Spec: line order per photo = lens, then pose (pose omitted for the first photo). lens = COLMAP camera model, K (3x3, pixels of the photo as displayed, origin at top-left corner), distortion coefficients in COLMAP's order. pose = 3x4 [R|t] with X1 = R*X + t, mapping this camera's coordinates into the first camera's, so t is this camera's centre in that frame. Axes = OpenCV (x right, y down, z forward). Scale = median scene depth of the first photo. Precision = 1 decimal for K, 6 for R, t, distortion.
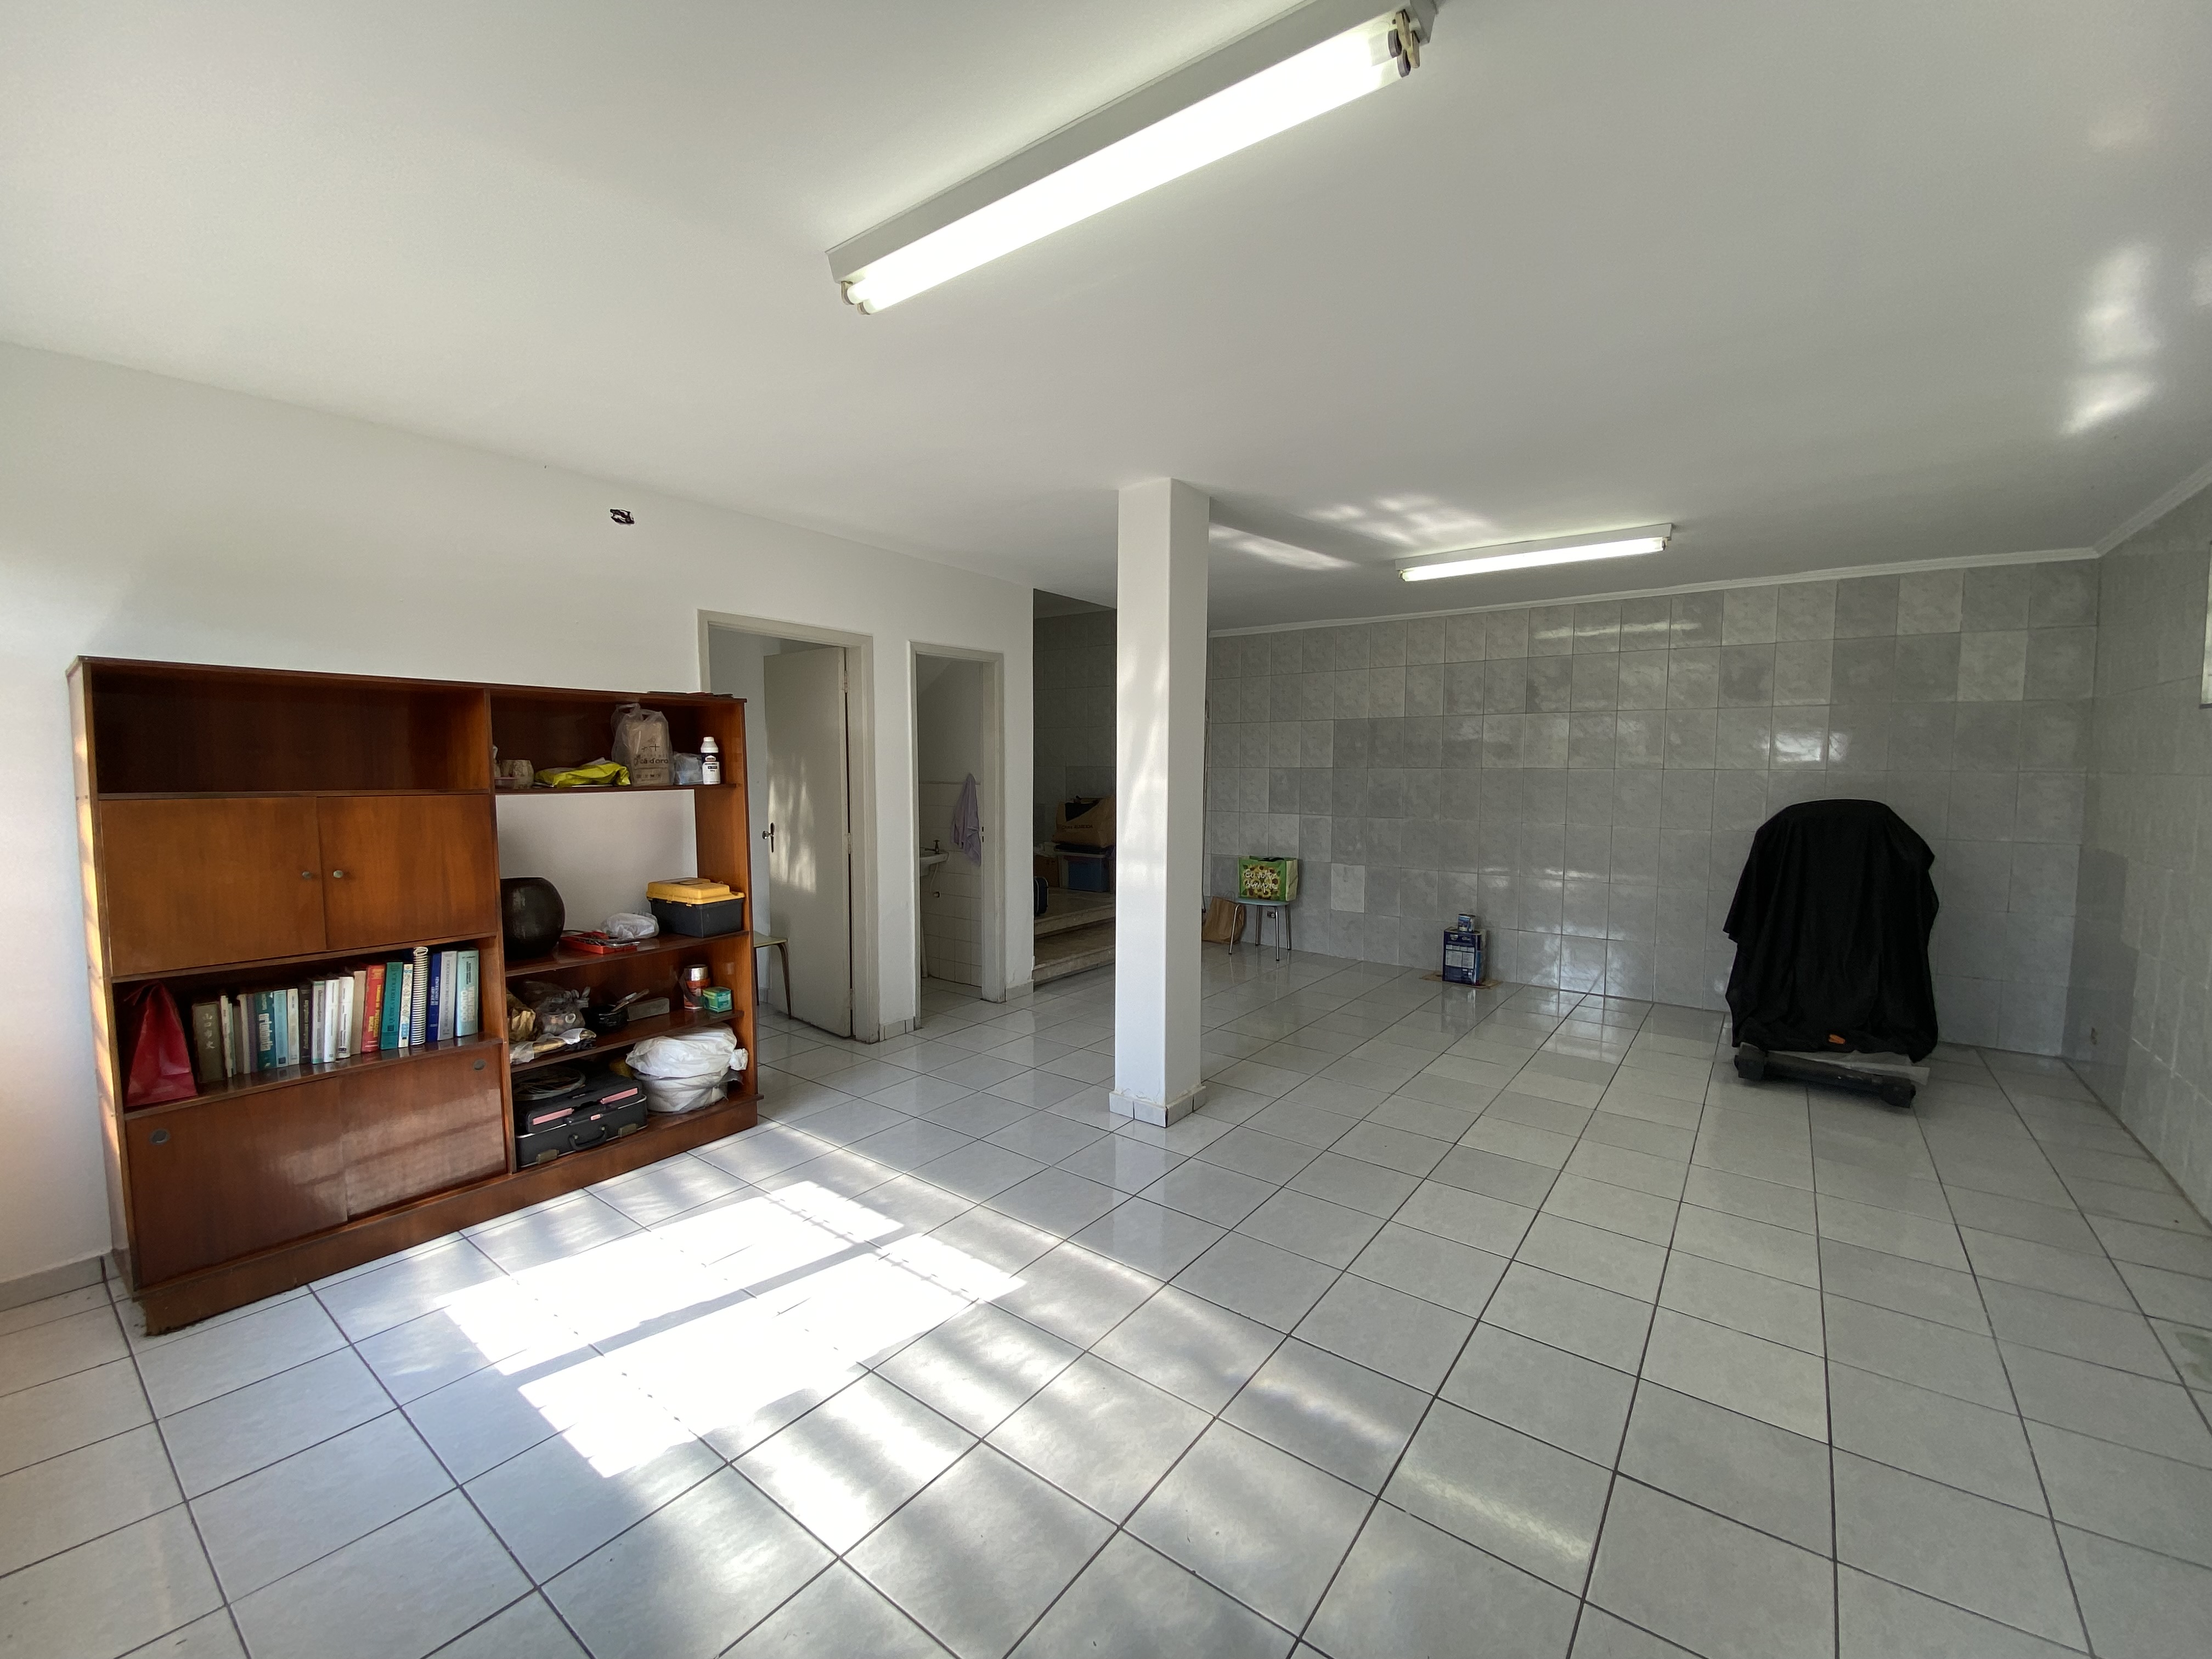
lens RADIAL K [[895.8, 0, 1087.2], [0, 895.8, 830.7], [0, 0, 1]] dist [0.020707, -0.018299]
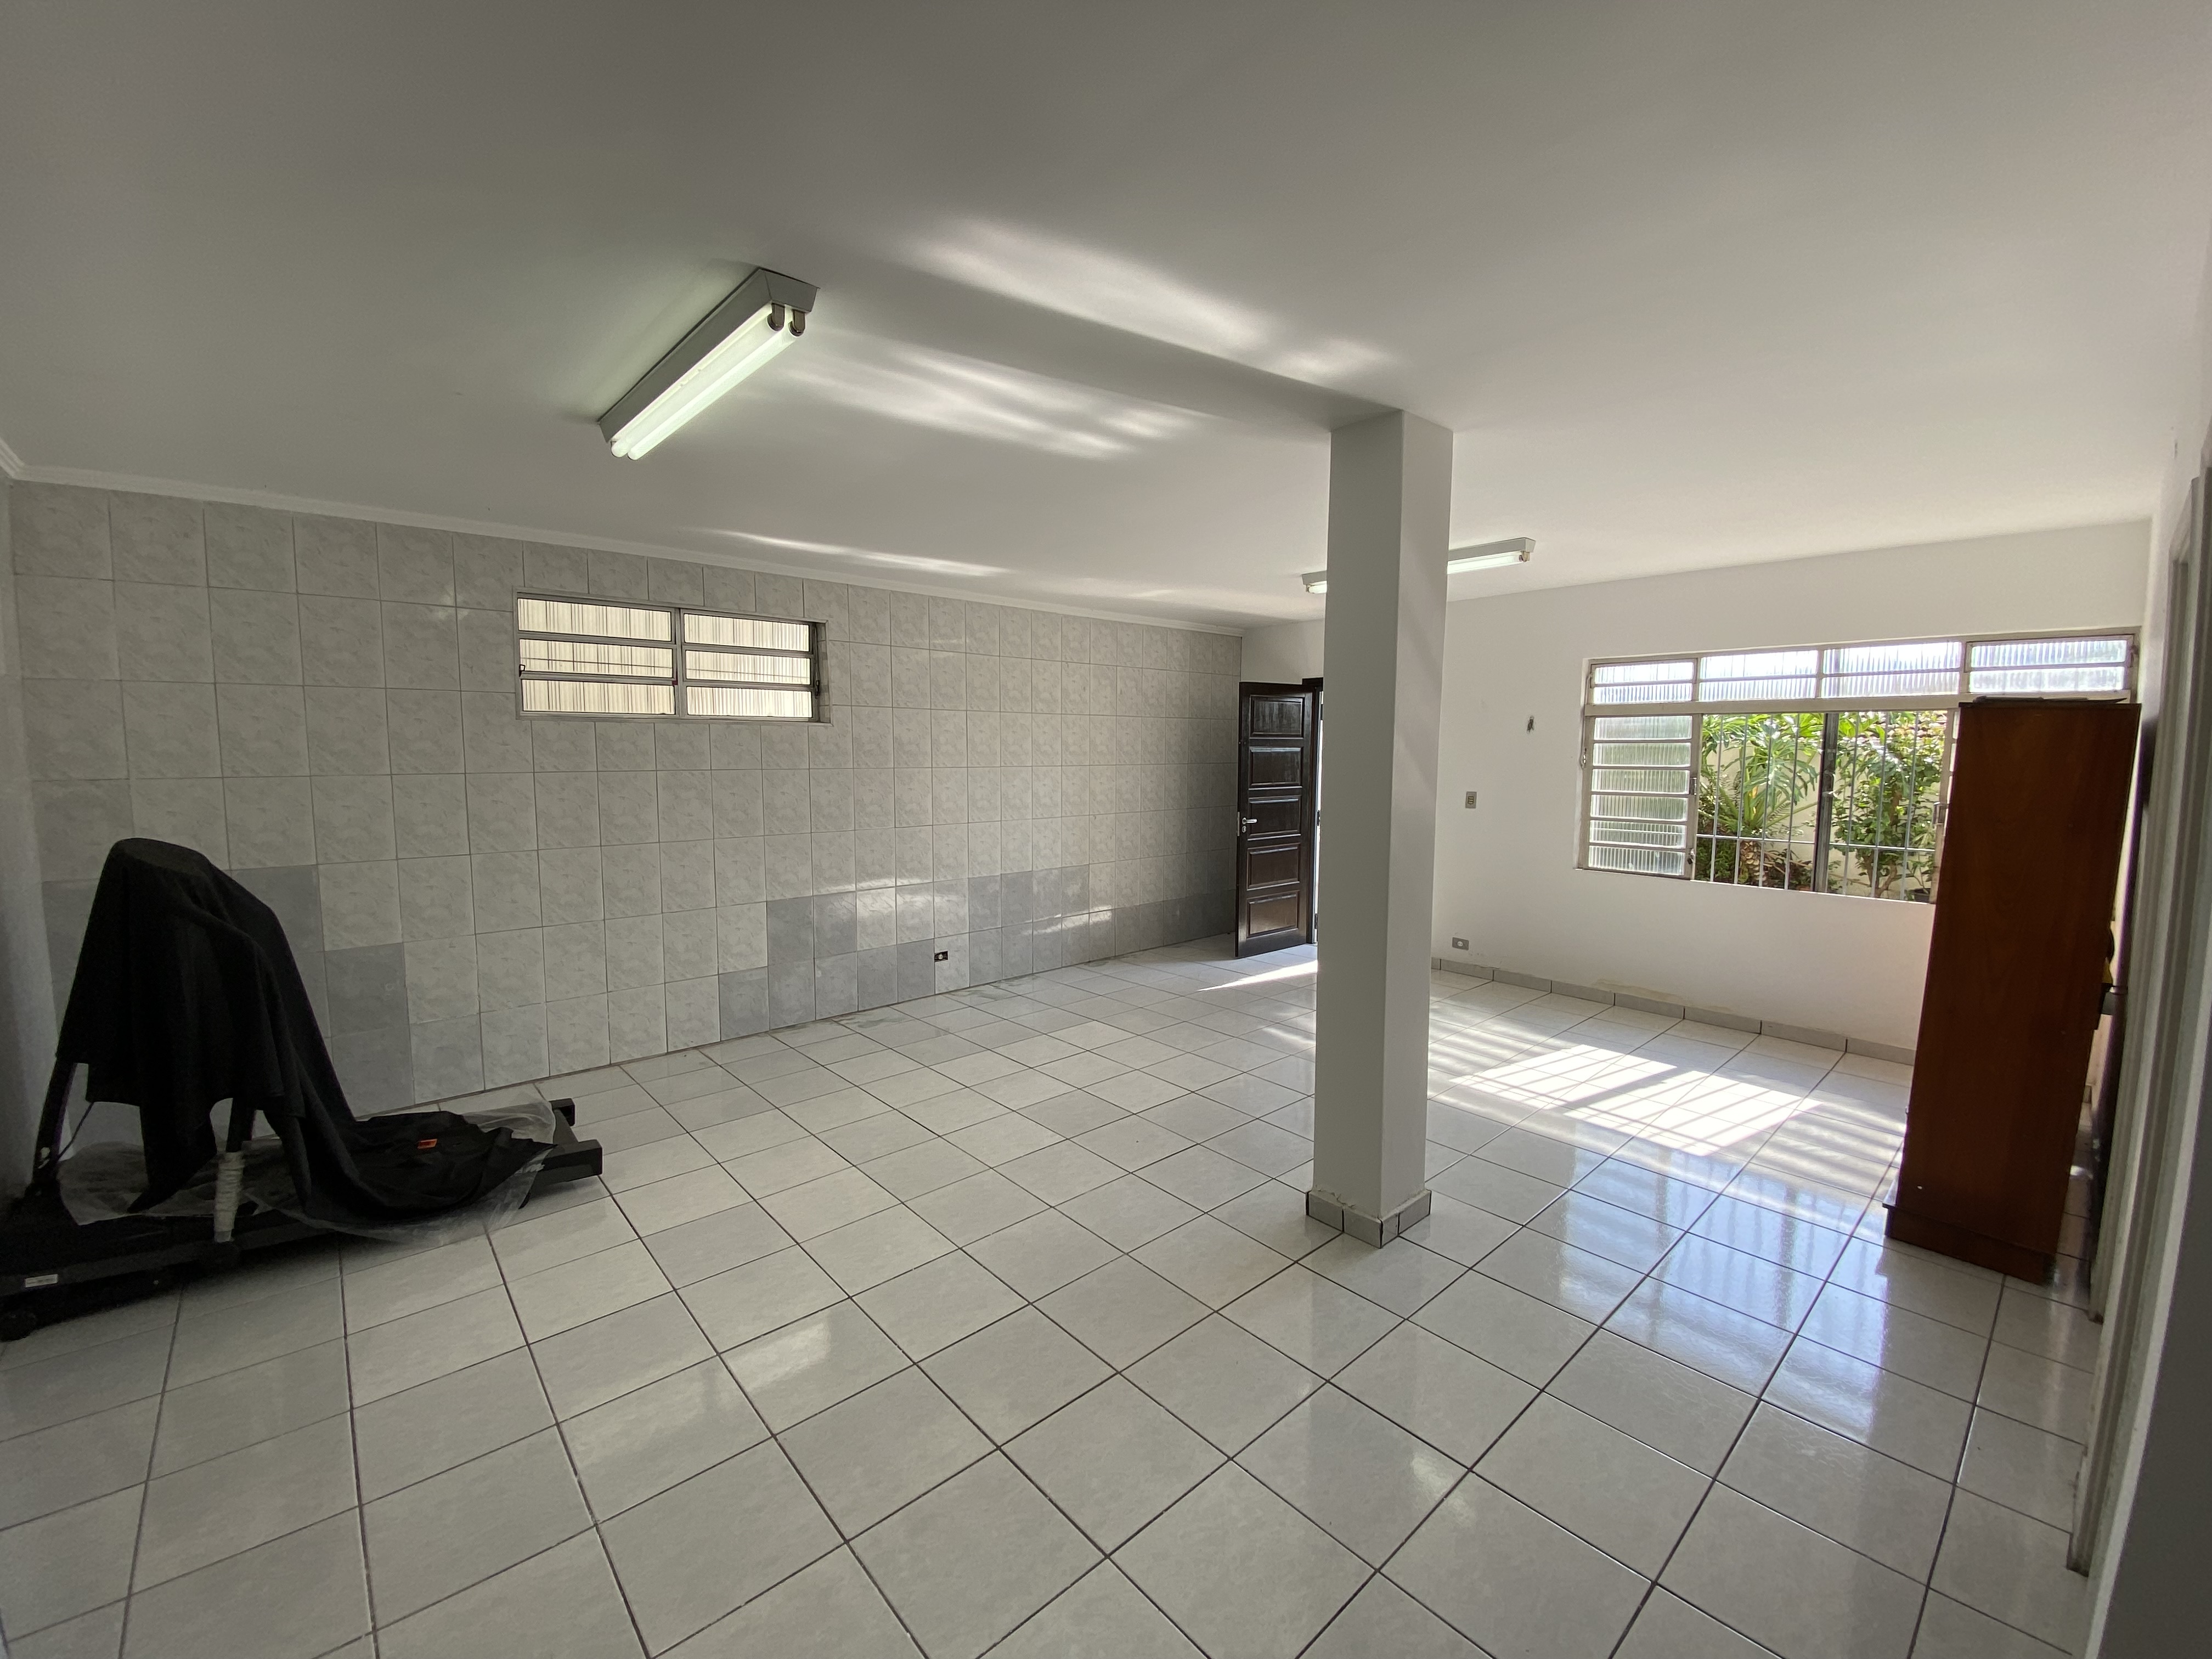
lens RADIAL K [[894.4, 0, 1099.4], [0, 894.4, 830.2], [0, 0, 1]] dist [0.015407, -0.017752]
pose [[-0.982846, -0.021637, 0.183155, 0.303607], [0.010034, 0.985350, 0.170247, -0.275494], [-0.184156, 0.169164, -0.968231, 2.931307]]
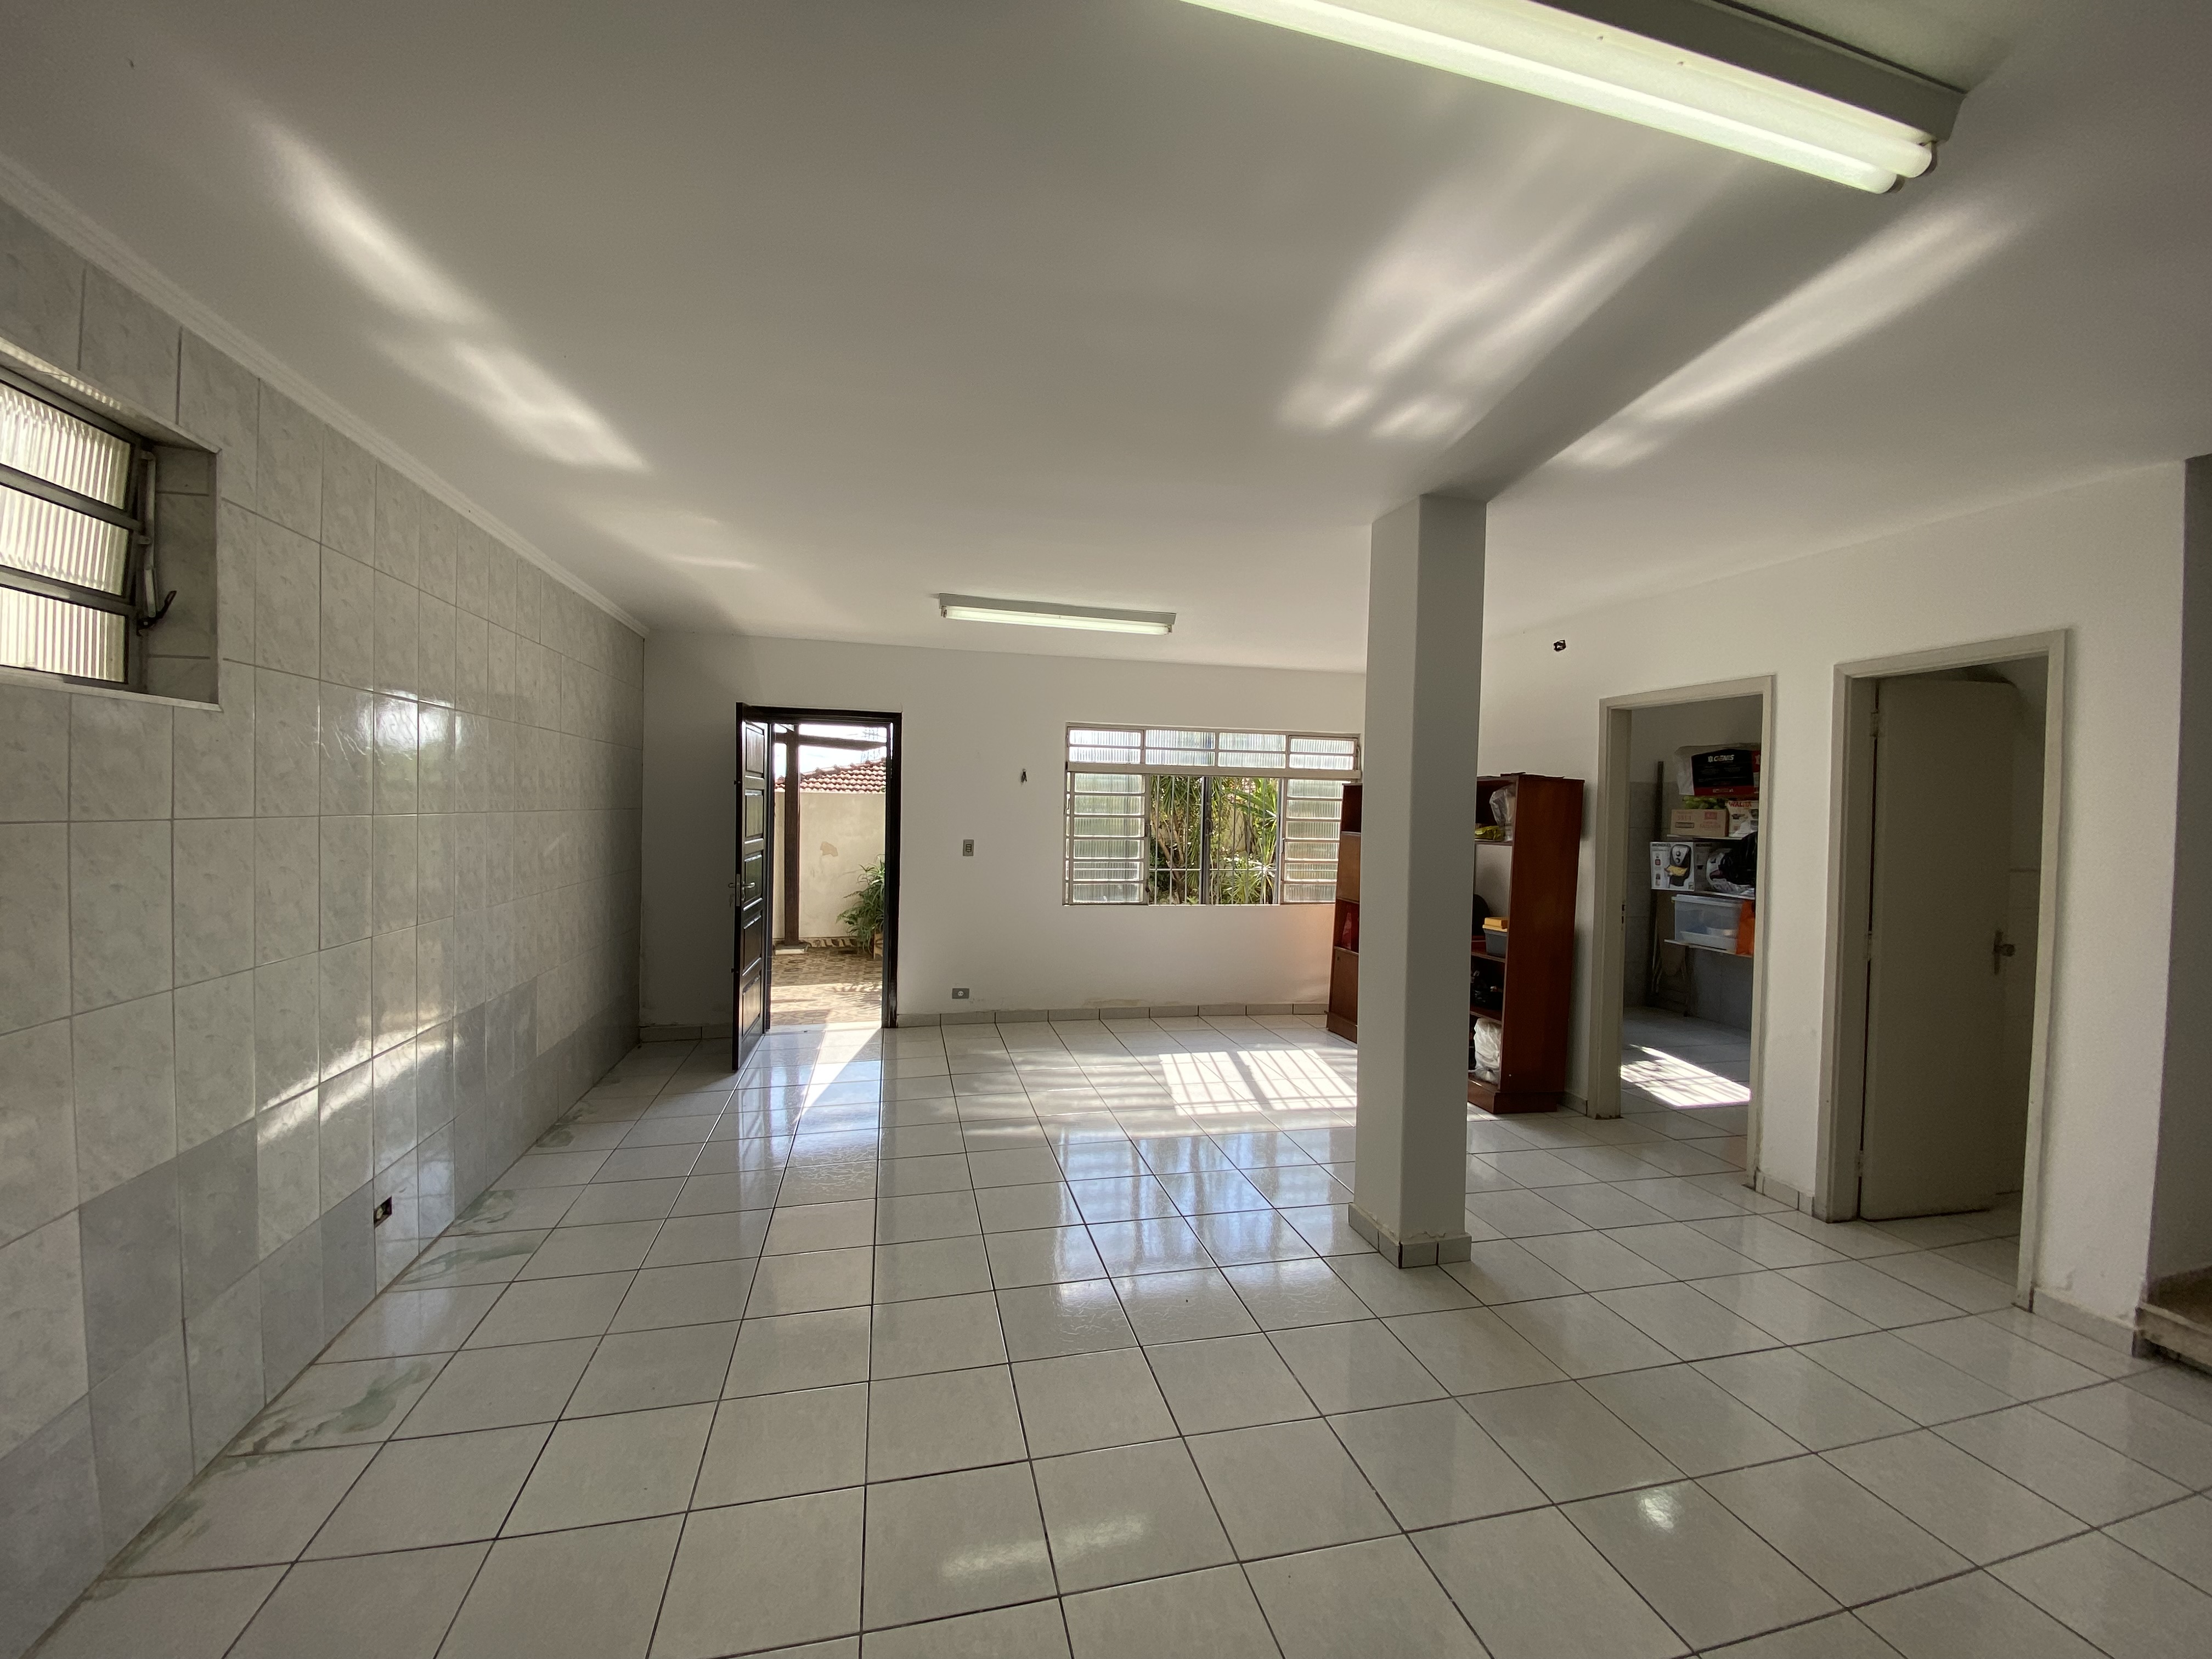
lens RADIAL K [[869.8, 0, 1101.0], [0, 869.8, 821.5], [0, 0, 1]] dist [0.012954, -0.019286]
pose [[-0.631079, -0.003042, -0.775713, 1.474608], [-0.081493, 0.994719, 0.062397, -0.175063], [0.771426, 0.102592, -0.627994, 2.077710]]
